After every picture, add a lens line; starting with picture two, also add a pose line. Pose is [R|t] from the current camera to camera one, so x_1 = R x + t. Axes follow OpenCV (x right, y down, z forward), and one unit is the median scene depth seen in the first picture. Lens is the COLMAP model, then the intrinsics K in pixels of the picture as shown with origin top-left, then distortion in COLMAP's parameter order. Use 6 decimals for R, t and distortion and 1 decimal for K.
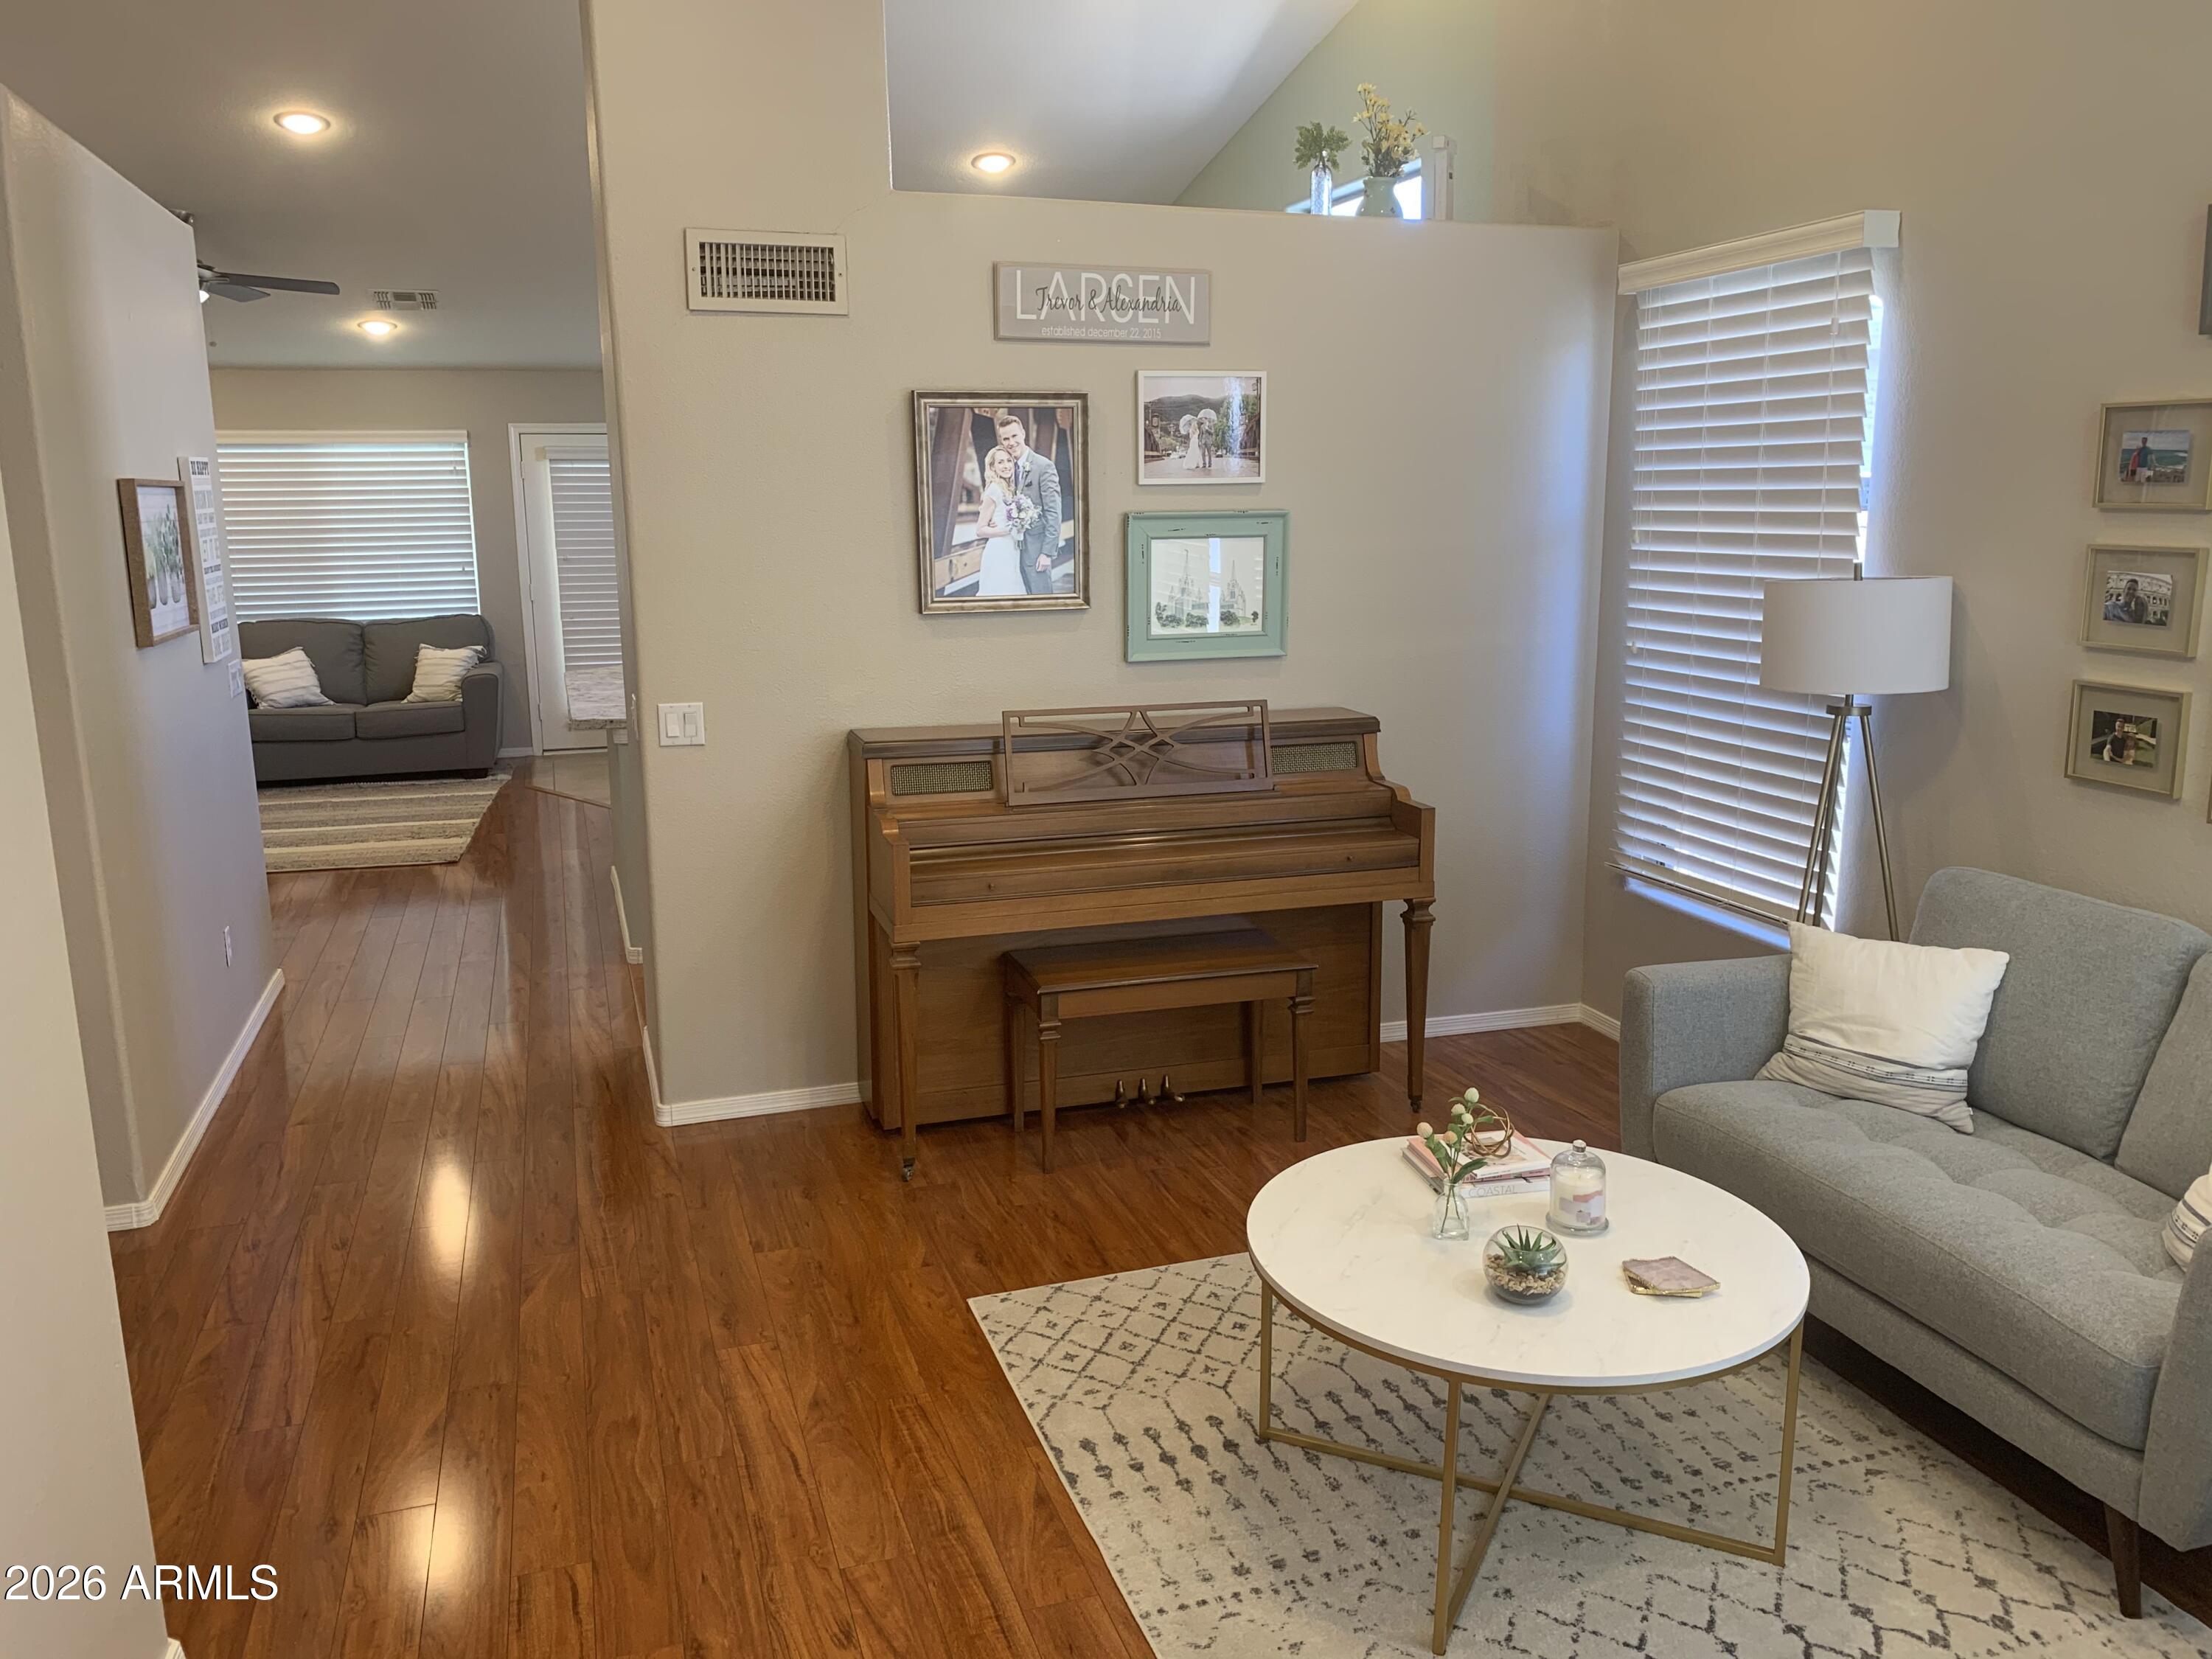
lens RADIAL K [[1670.7, 0, 1103.6], [0, 1670.7, 828.0], [0, 0, 1]] dist [0.048114, -0.012492]
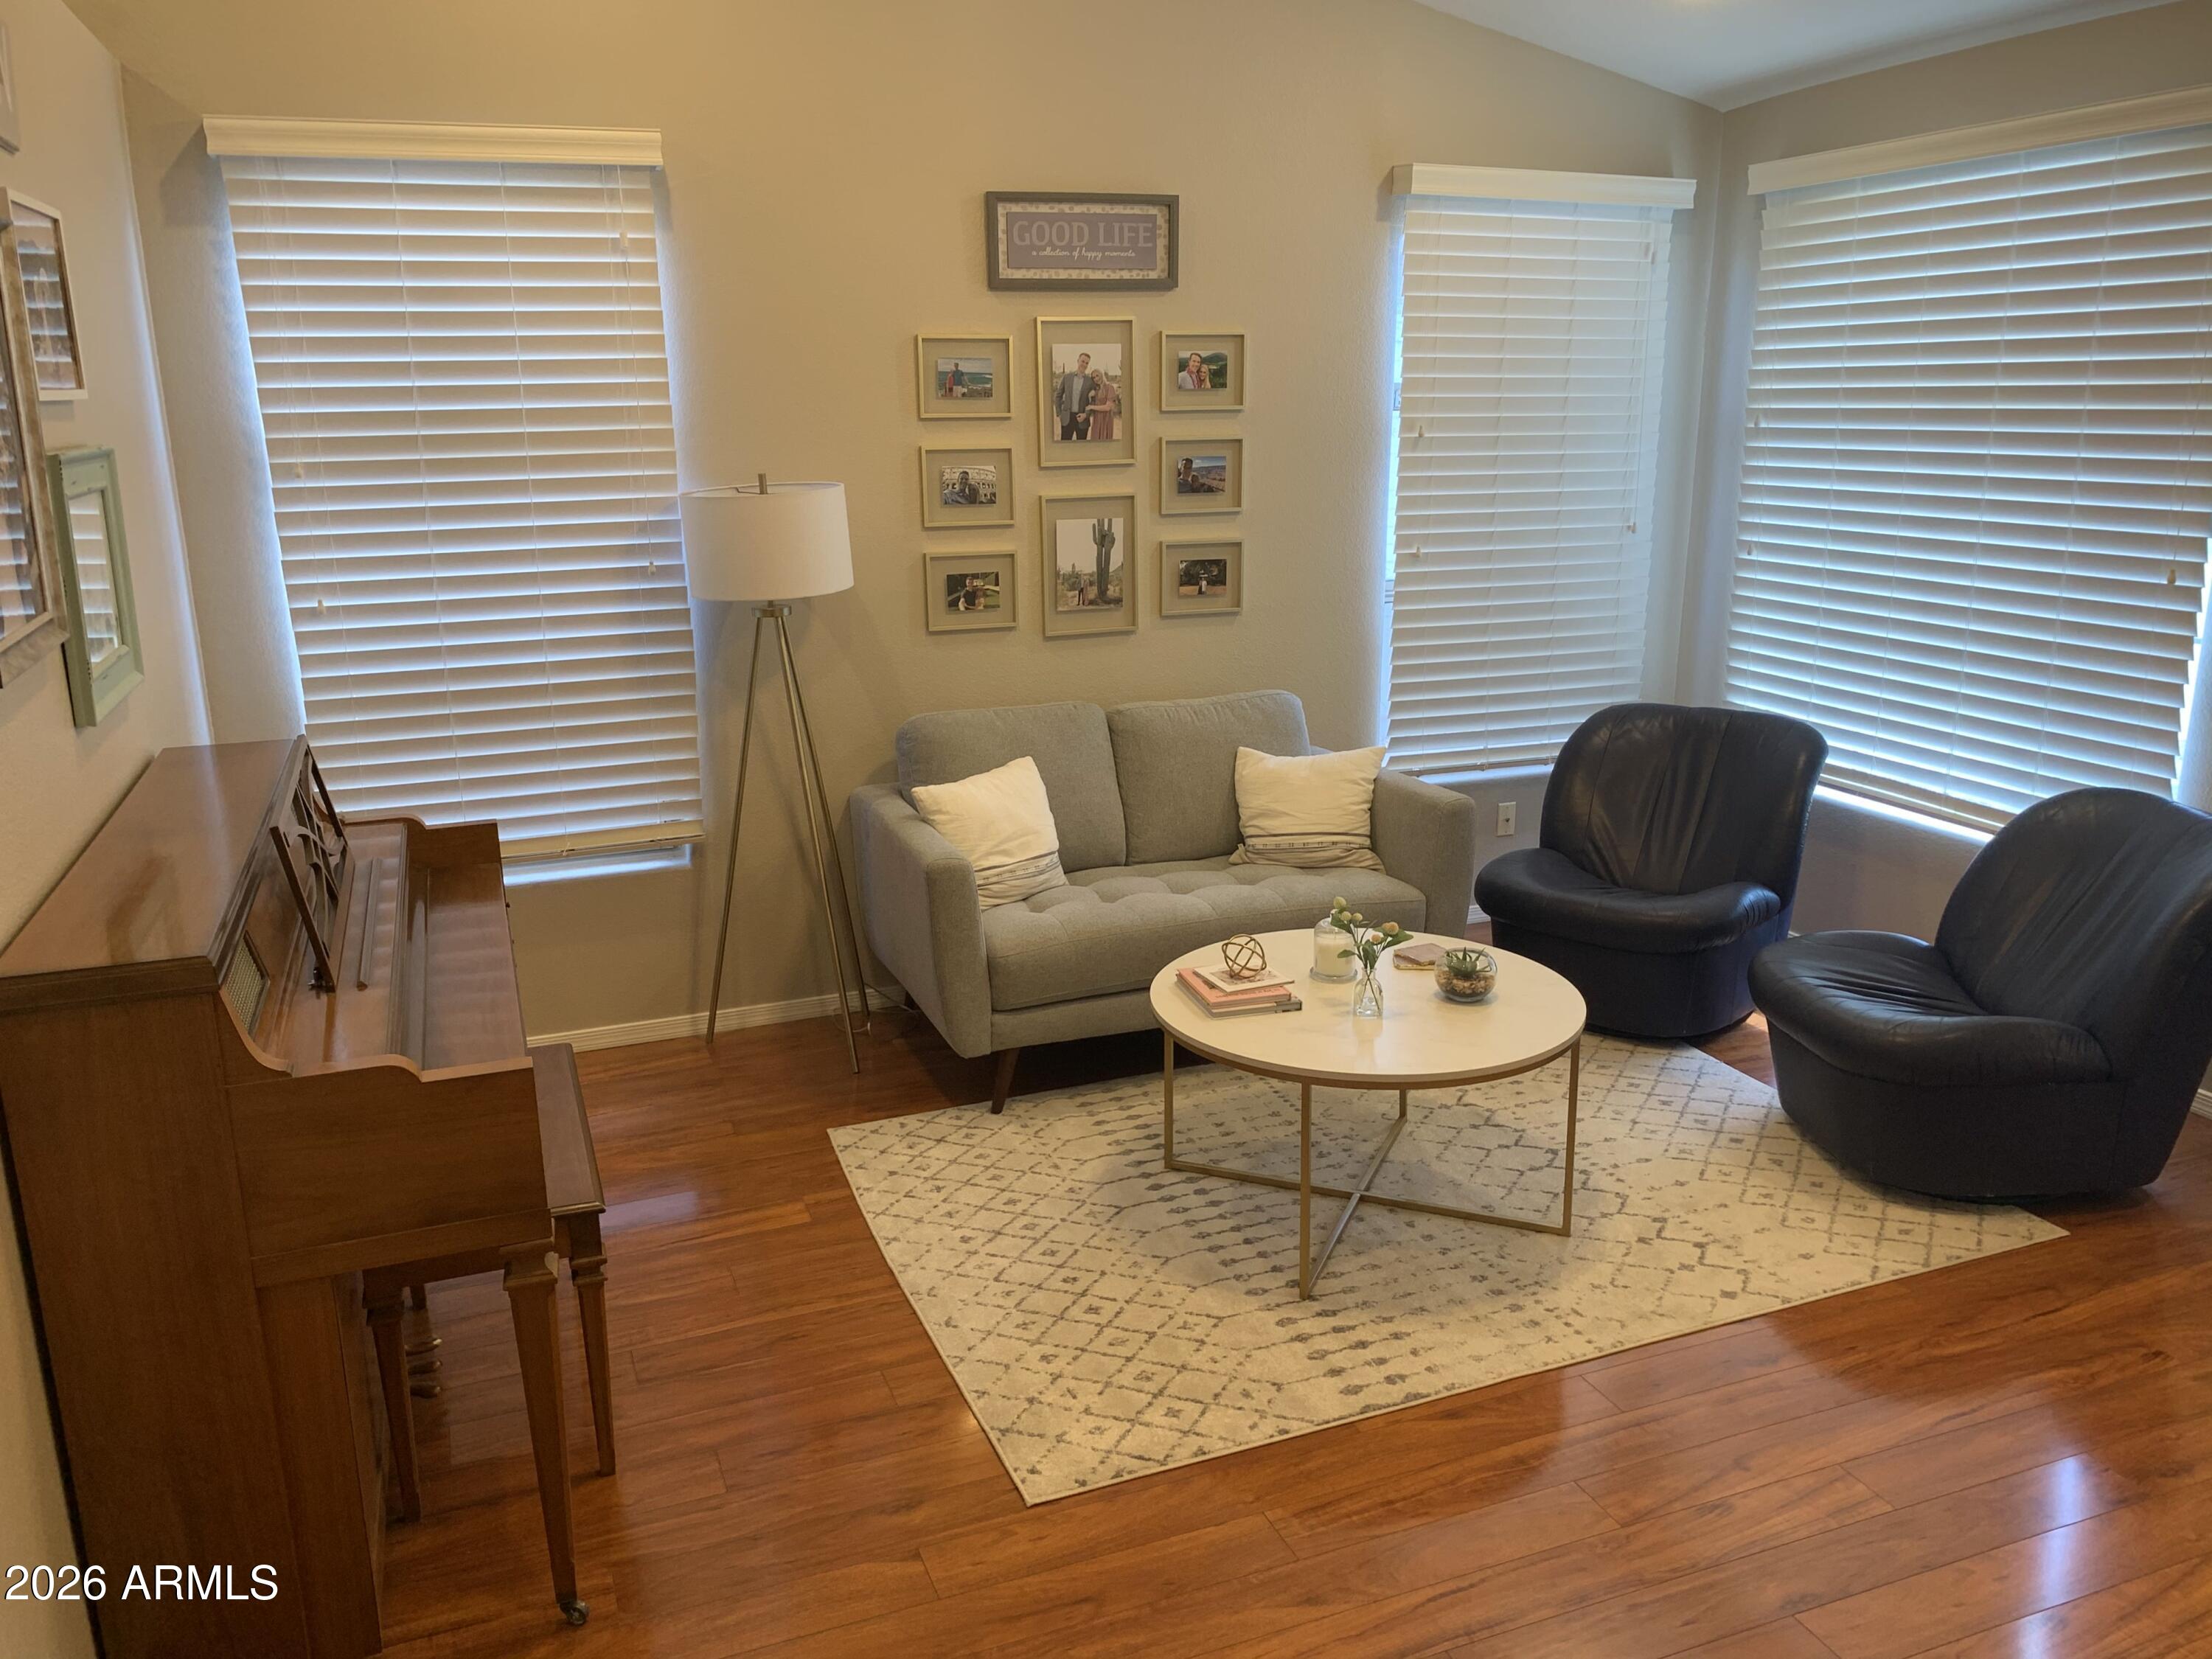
lens RADIAL K [[1670.7, 0, 1102.2], [0, 1670.7, 895.6], [0, 0, 1]] dist [0.048114, -0.012492]
pose [[-0.054776, -0.284306, 0.957167, -0.777663], [0.196696, 0.936751, 0.289498, -0.197846], [-0.978933, 0.204129, 0.004610, 0.972340]]
